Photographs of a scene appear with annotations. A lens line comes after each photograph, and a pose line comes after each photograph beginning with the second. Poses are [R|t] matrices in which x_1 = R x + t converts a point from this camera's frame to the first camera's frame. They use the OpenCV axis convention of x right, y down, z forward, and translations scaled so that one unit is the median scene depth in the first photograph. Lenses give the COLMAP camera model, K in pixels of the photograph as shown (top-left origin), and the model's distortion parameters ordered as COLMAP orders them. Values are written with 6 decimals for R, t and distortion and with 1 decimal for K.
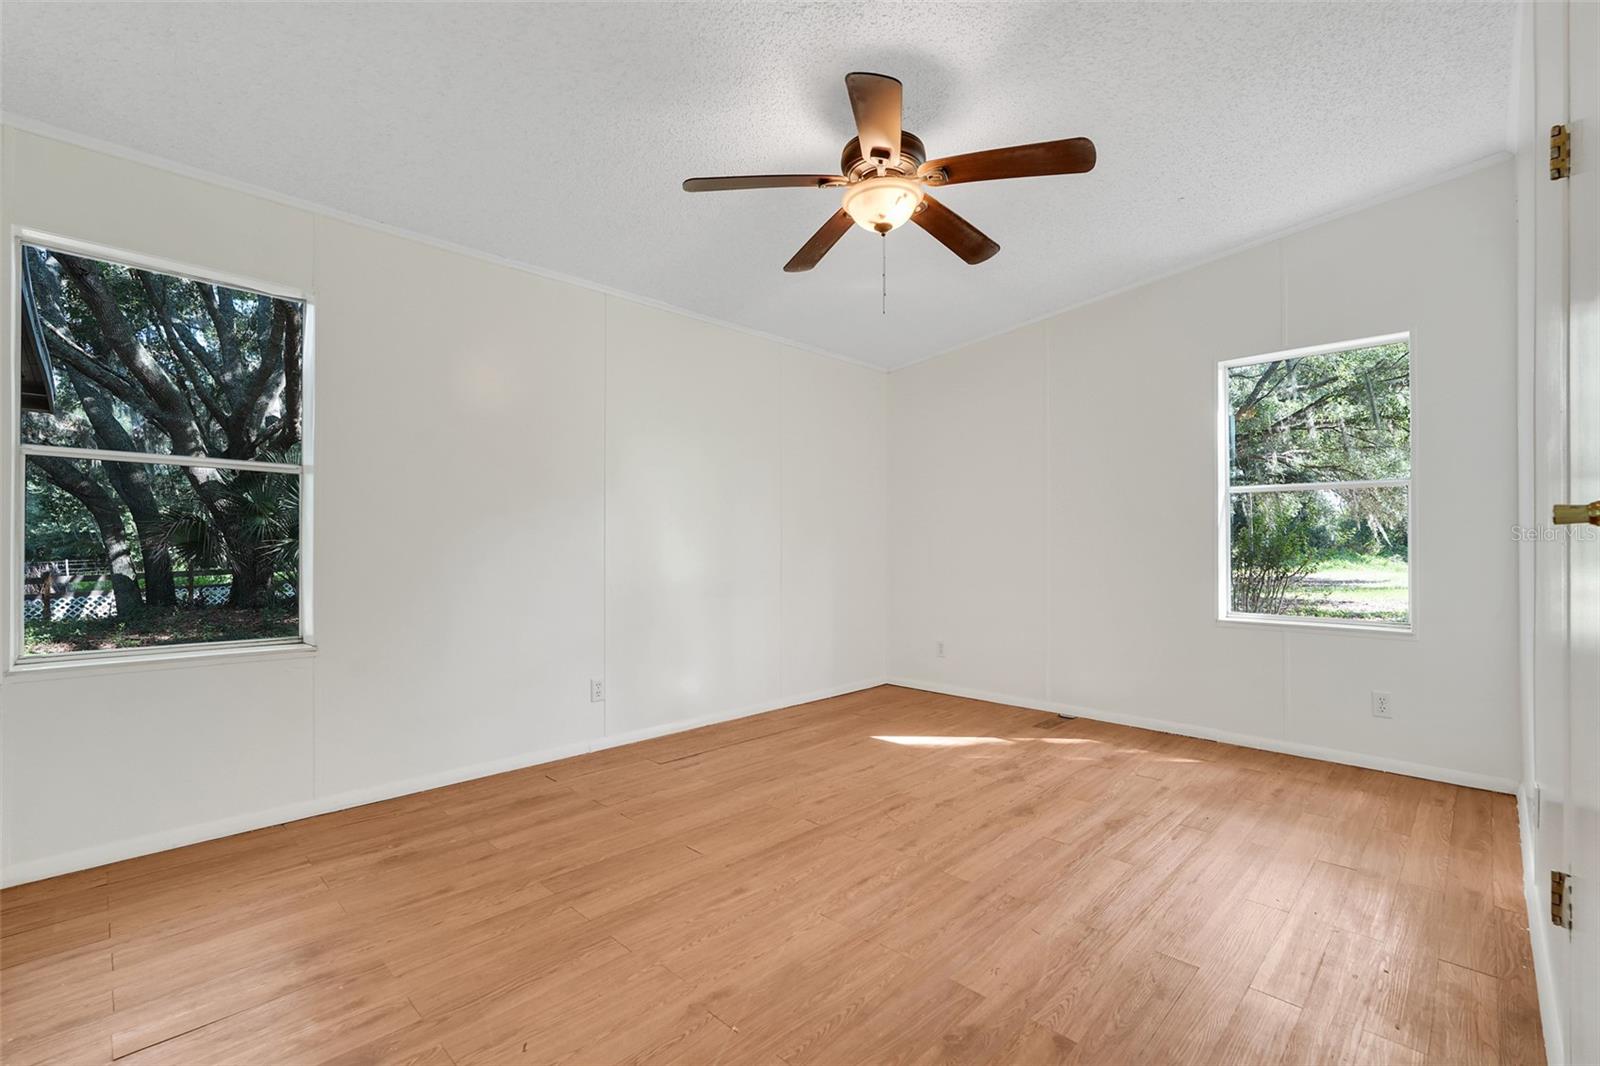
lens RADIAL K [[699.8, 0, 801.7], [0, 699.8, 538.7], [0, 0, 1]] dist [-0.011764, 0.008927]
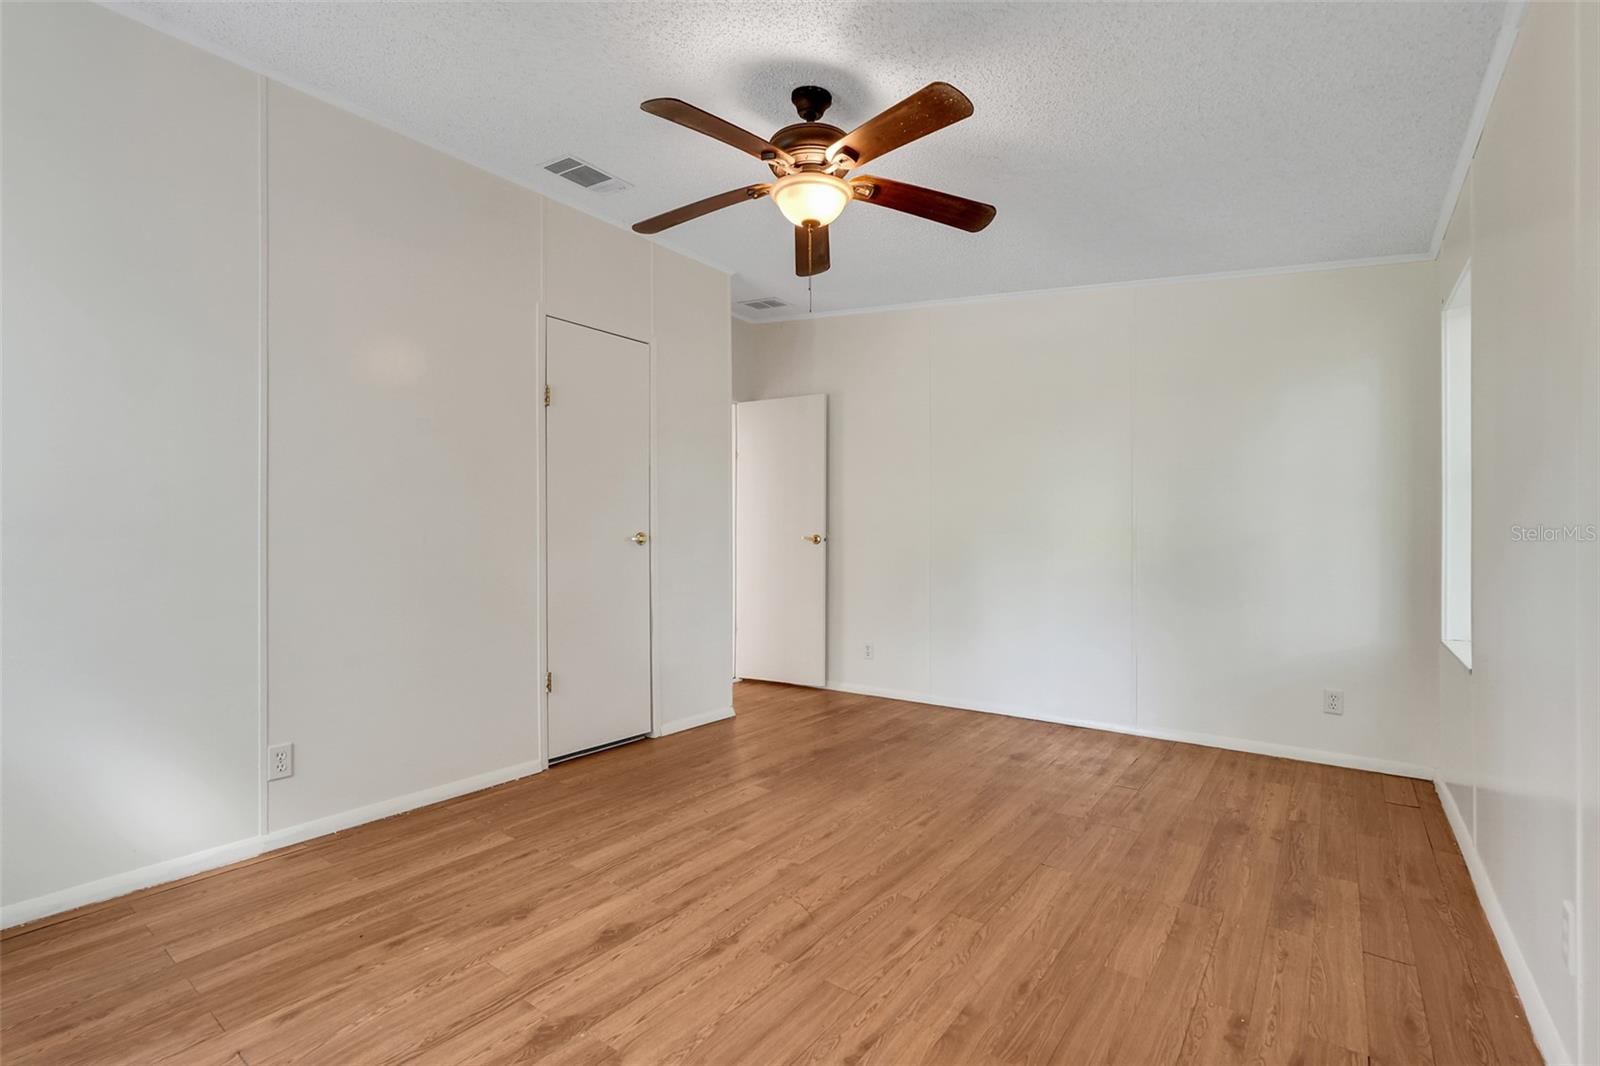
lens RADIAL K [[699.8, 0, 801.7], [0, 699.8, 538.7], [0, 0, 1]] dist [-0.011764, 0.008927]
pose [[-0.992082, -0.001376, -0.125584, 0.234285], [-0.000053, 0.999944, -0.010542, 0.003366], [0.125592, -0.010452, -0.992027, 1.817690]]
